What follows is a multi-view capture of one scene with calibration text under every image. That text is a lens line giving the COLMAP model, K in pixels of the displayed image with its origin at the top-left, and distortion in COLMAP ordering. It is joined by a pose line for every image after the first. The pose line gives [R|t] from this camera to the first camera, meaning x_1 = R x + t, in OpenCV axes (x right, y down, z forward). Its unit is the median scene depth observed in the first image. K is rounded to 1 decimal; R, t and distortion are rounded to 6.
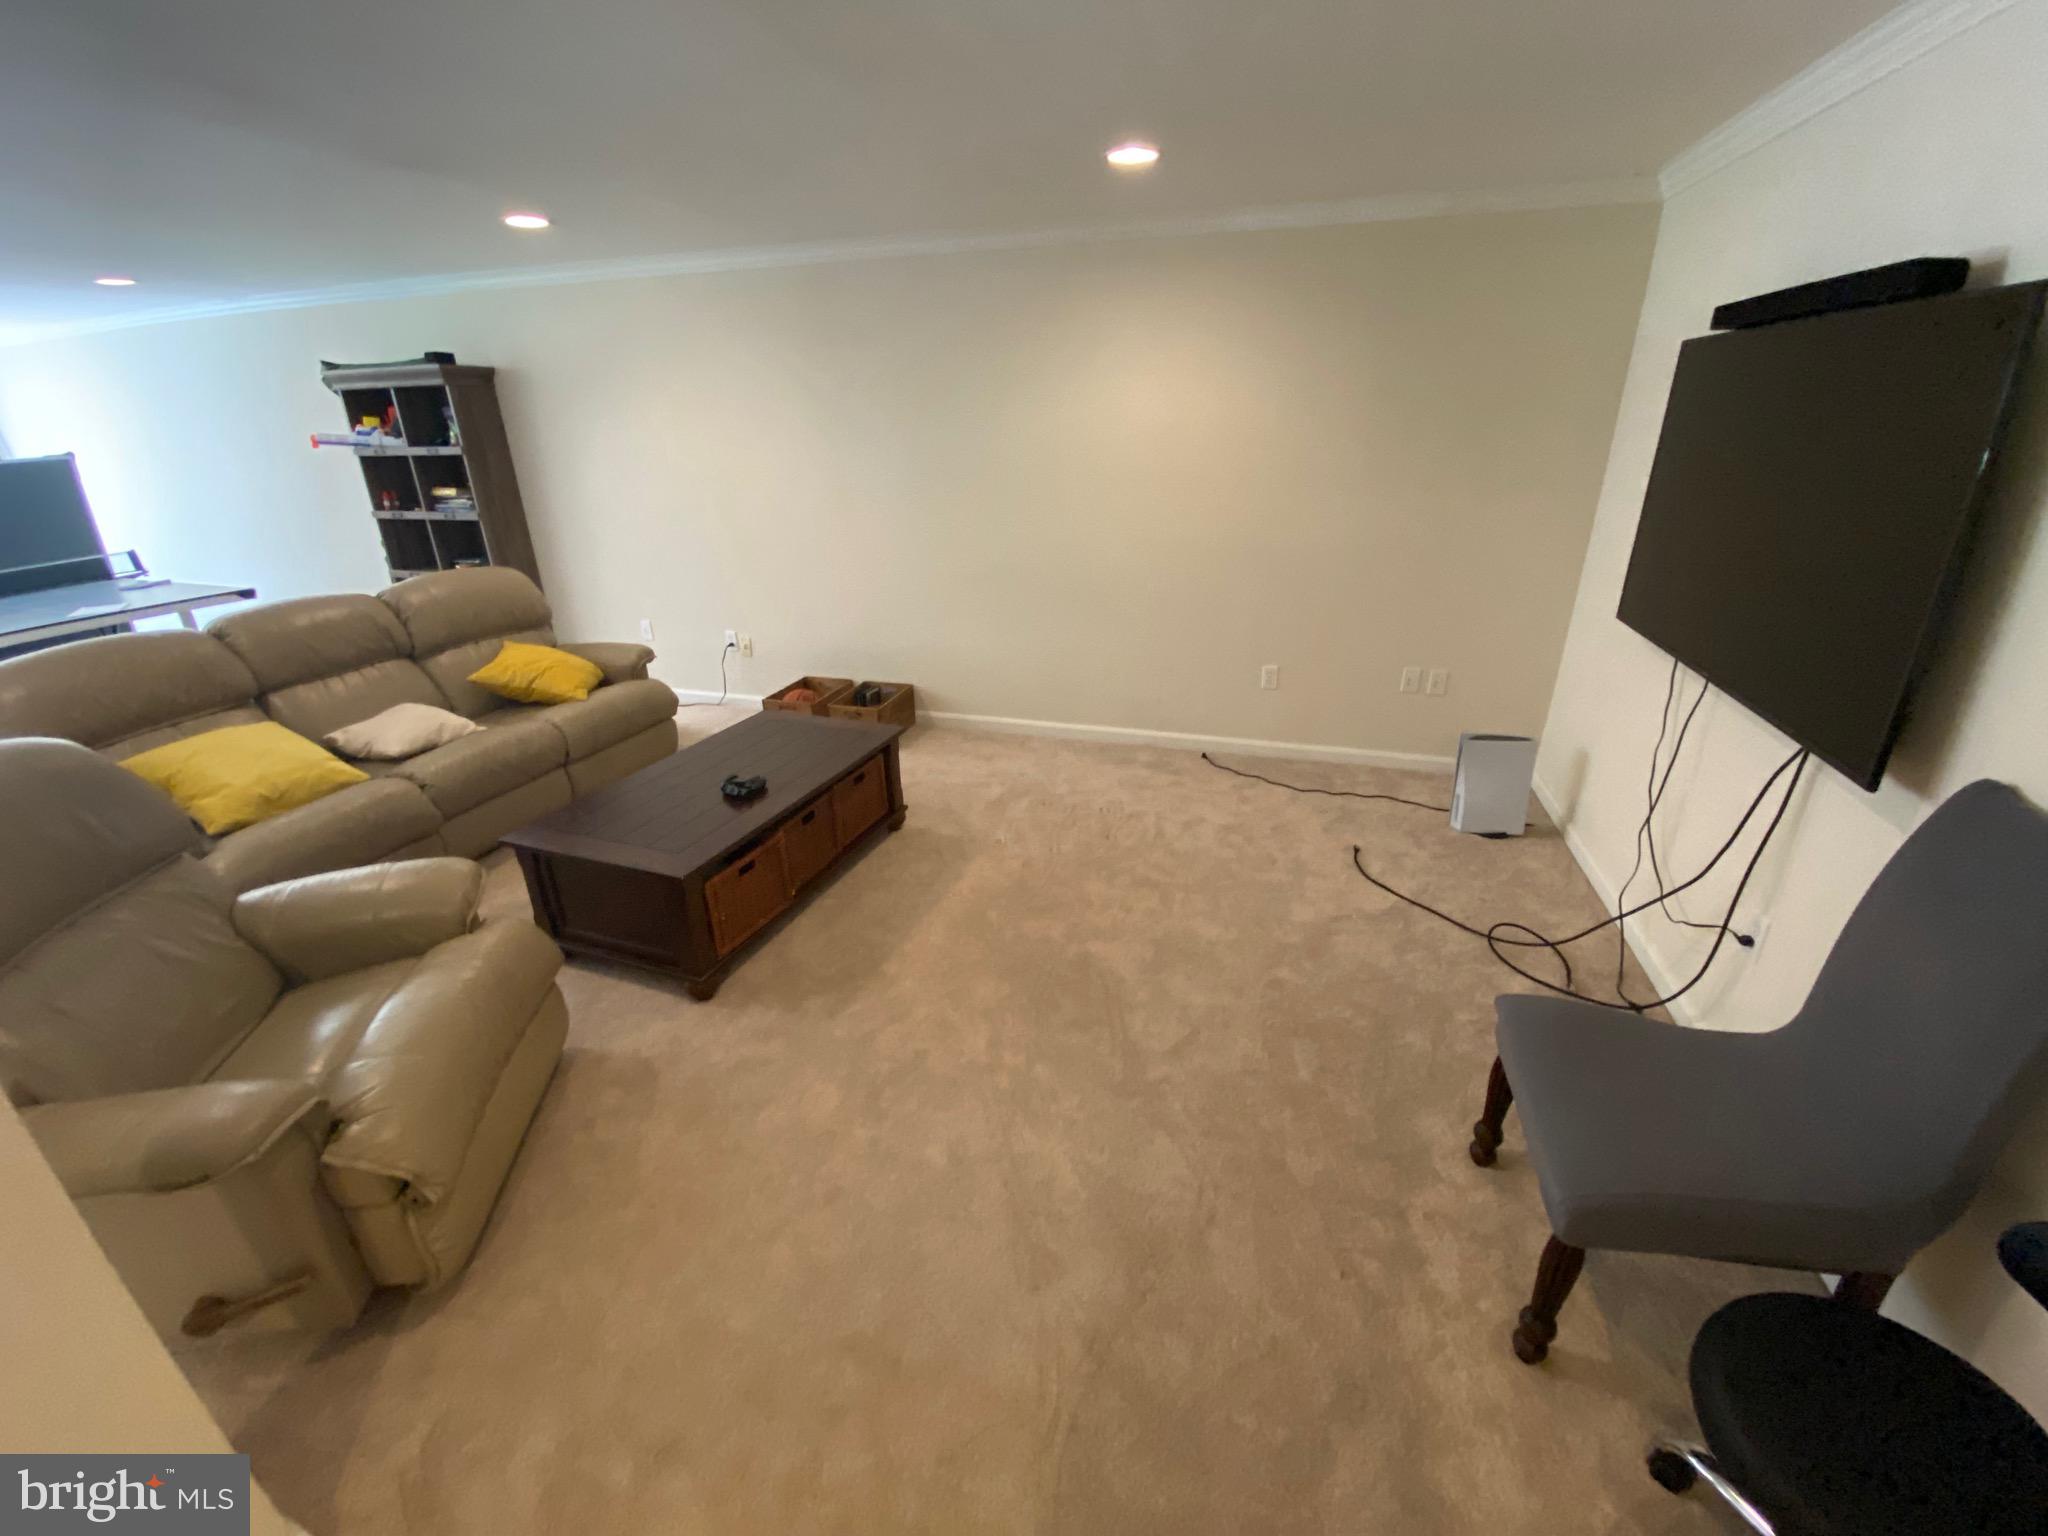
lens RADIAL K [[819.8, 0, 1032.4], [0, 819.8, 765.5], [0, 0, 1]] dist [0.001196, -0.013767]
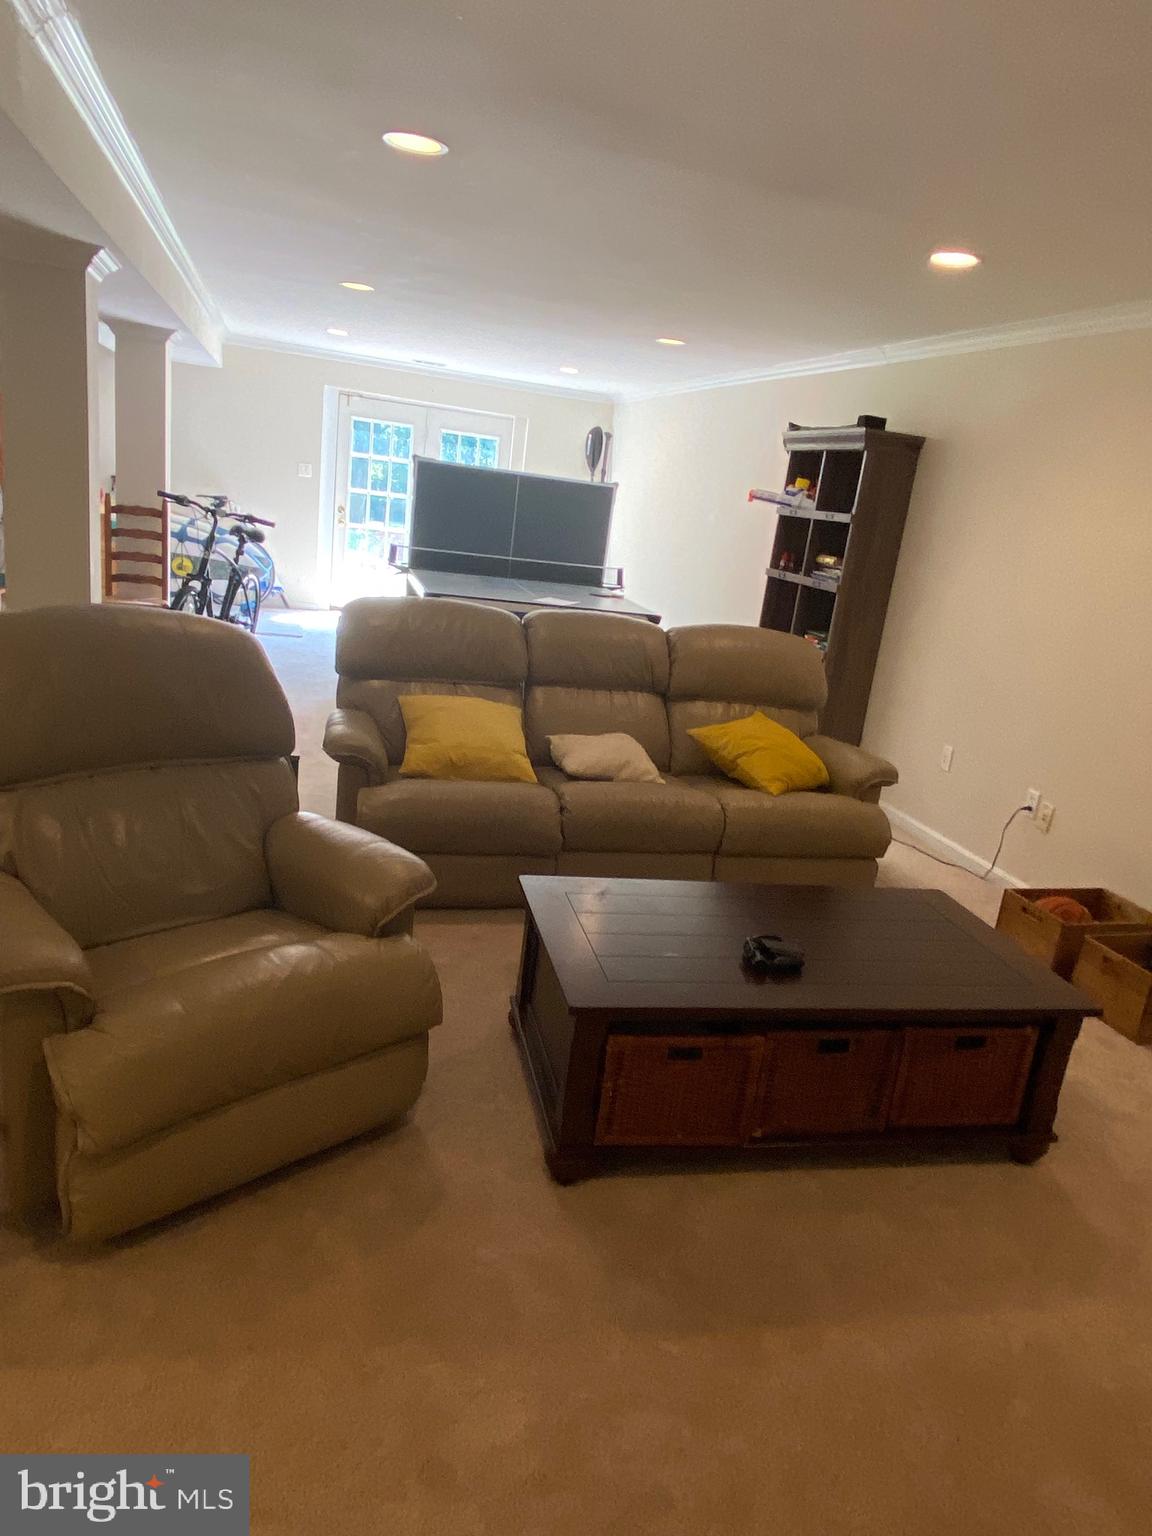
lens RADIAL K [[985.4, 0, 577.7], [0, 985.4, 768.6], [0, 0, 1]] dist [0.056759, -0.048102]
pose [[0.528647, 0.300879, -0.793728, 0.124807], [-0.438523, 0.897431, 0.048119, -0.058175], [0.726794, 0.322630, 0.606367, 0.212284]]
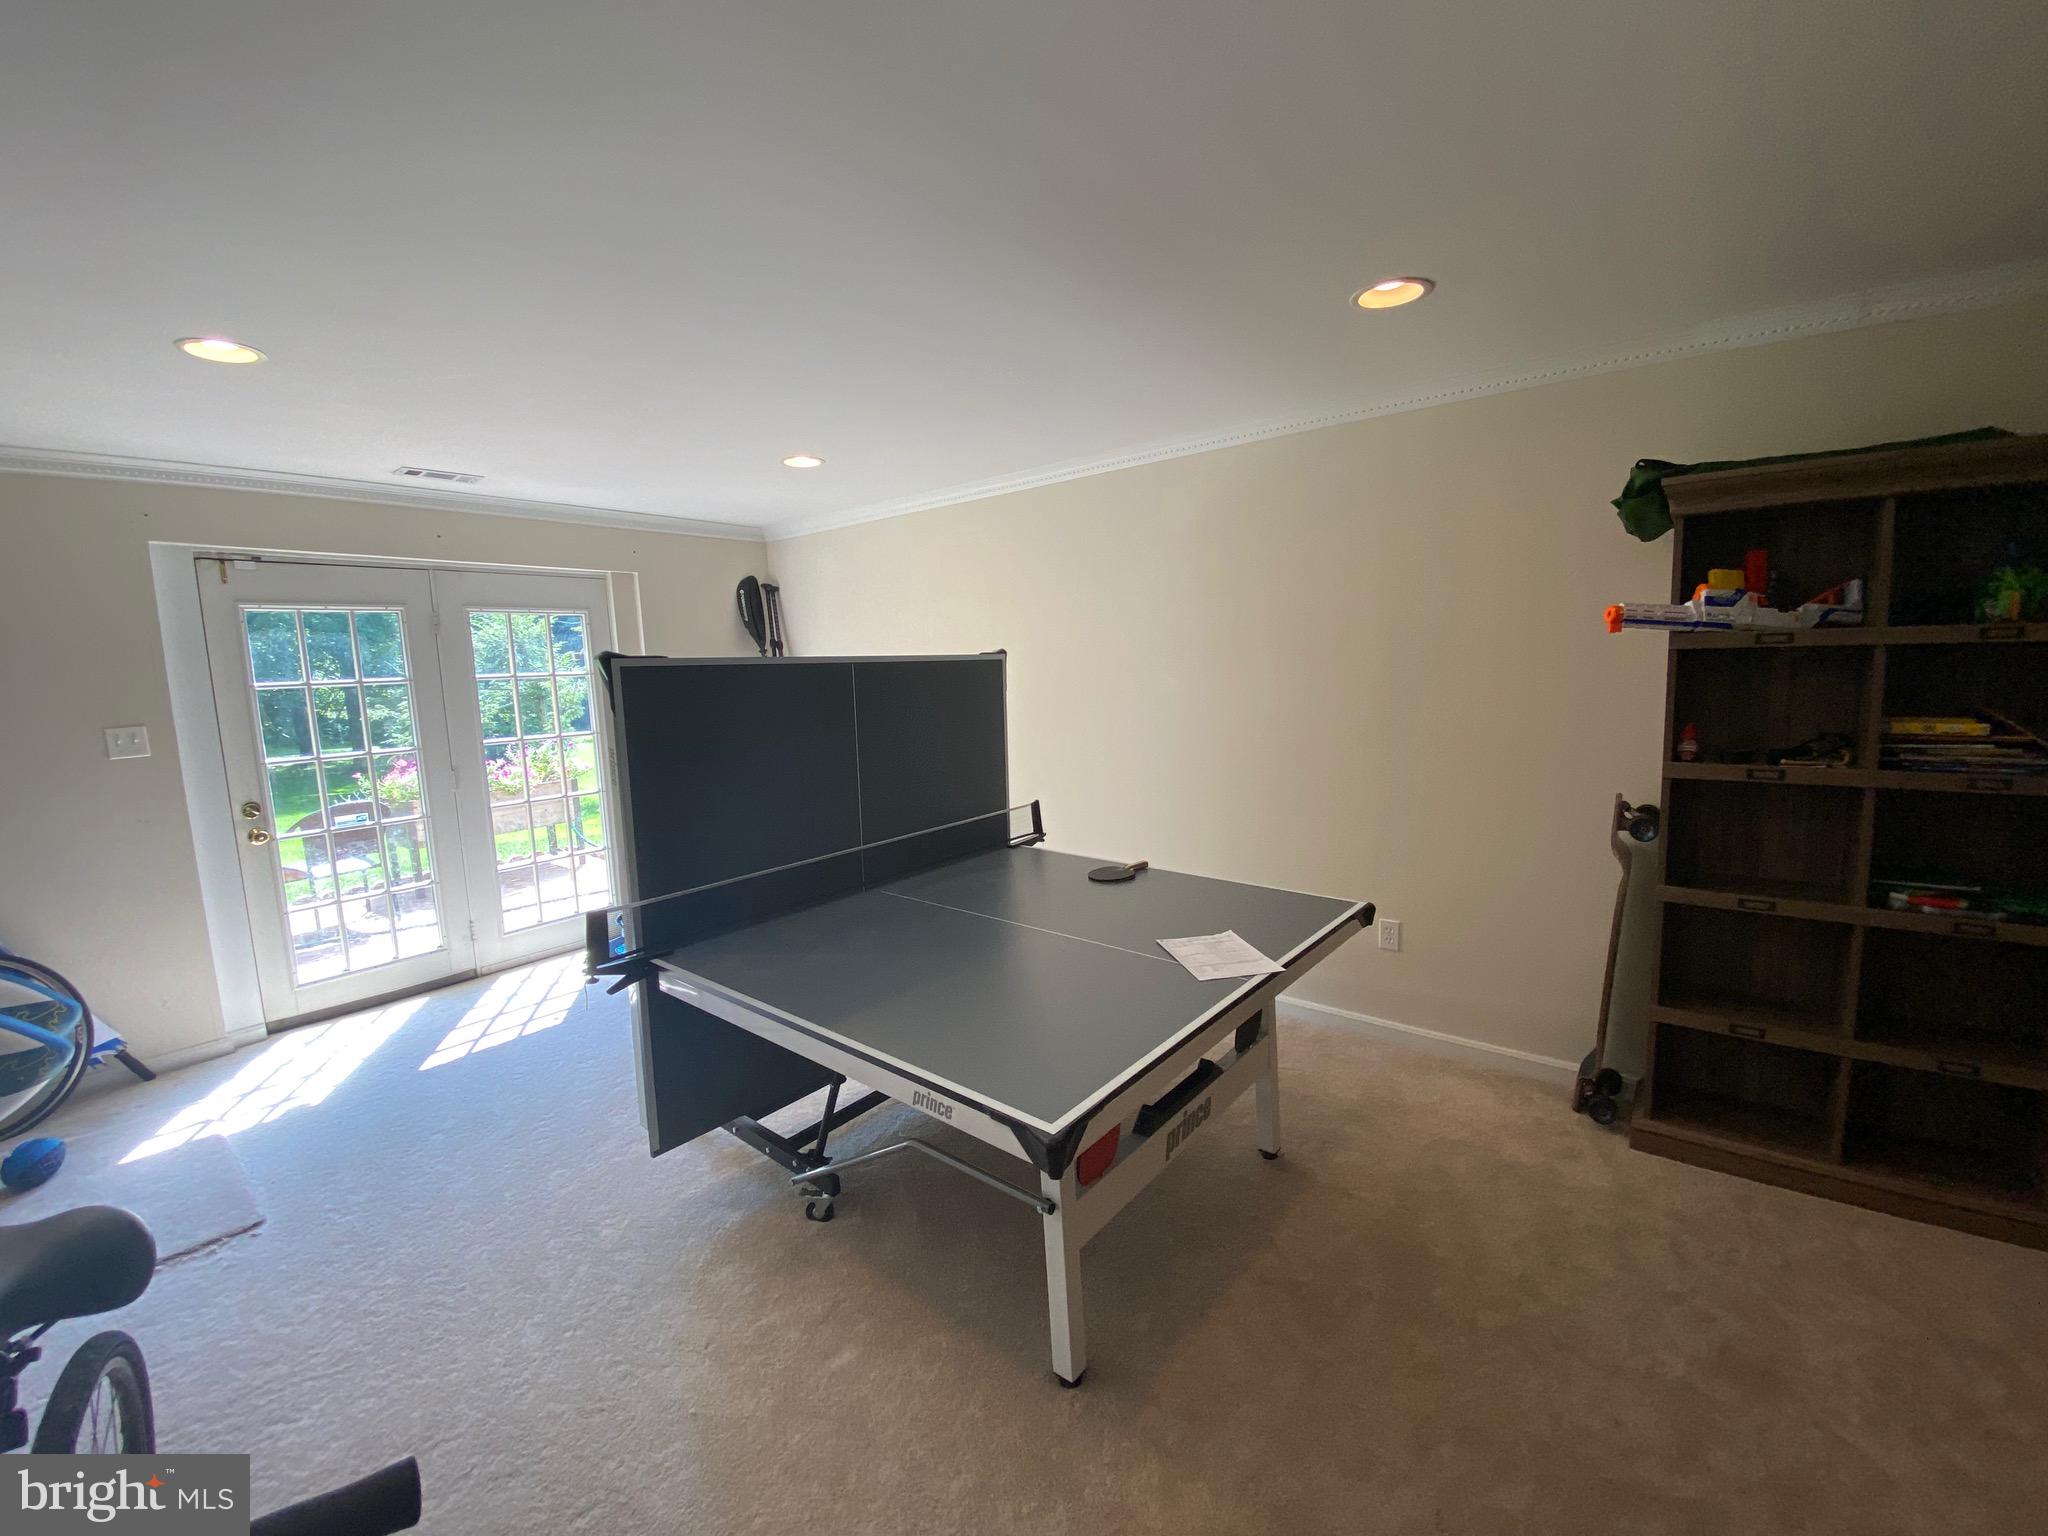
lens RADIAL K [[819.8, 0, 1032.4], [0, 819.8, 765.5], [0, 0, 1]] dist [0.001196, -0.013767]
pose [[0.929186, 0.022354, -0.368935, -1.185788], [-0.115297, 0.965893, -0.231858, -0.195889], [0.351169, 0.257977, 0.900071, 0.552225]]
